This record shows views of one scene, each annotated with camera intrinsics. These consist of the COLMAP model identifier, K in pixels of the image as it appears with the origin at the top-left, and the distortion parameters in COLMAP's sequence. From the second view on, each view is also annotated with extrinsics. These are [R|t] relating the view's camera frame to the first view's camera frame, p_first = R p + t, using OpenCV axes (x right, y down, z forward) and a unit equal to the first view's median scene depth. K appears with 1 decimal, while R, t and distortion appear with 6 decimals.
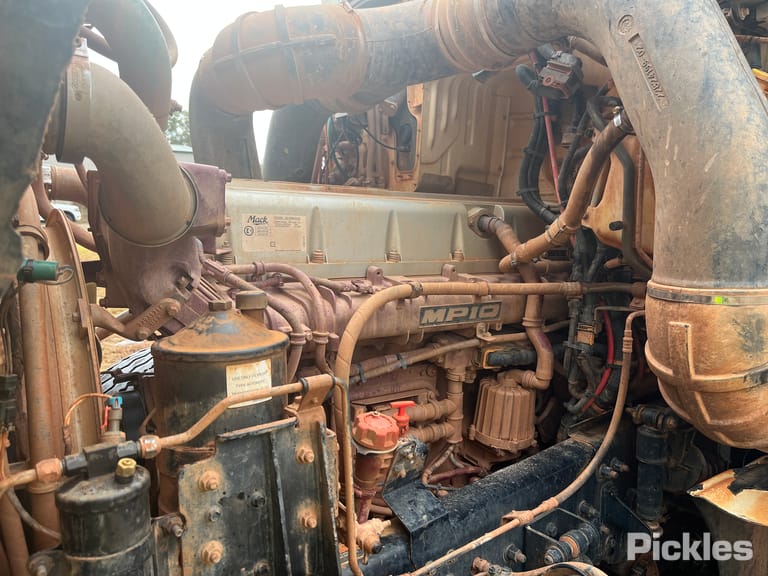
lens RADIAL K [[570.3, 0, 384.7], [0, 570.3, 290.1], [0, 0, 1]] dist [0.065099, -0.101096]
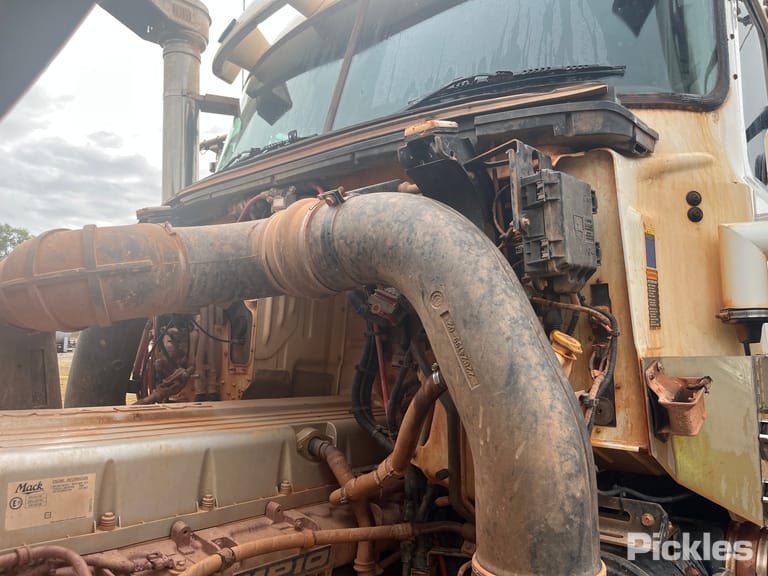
lens RADIAL K [[573.1, 0, 384.0], [0, 573.1, 288.0], [0, 0, 1]] dist [0.060017, -0.102849]
pose [[0.970126, 0.033944, 0.240217, 0.057789], [0.019775, 0.975804, -0.217750, -0.193537], [-0.241796, 0.215995, 0.945982, 0.031360]]
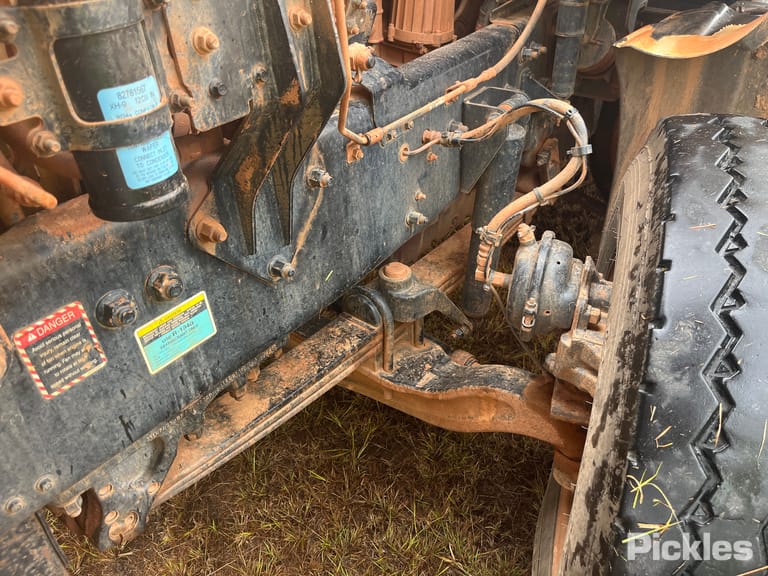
lens RADIAL K [[573.1, 0, 384.0], [0, 573.1, 288.0], [0, 0, 1]] dist [0.060017, -0.102849]
pose [[0.959842, -0.182822, 0.212789, -0.142396], [0.063846, 0.880947, 0.468888, 0.191134], [-0.273179, -0.436473, 0.857243, 0.034597]]
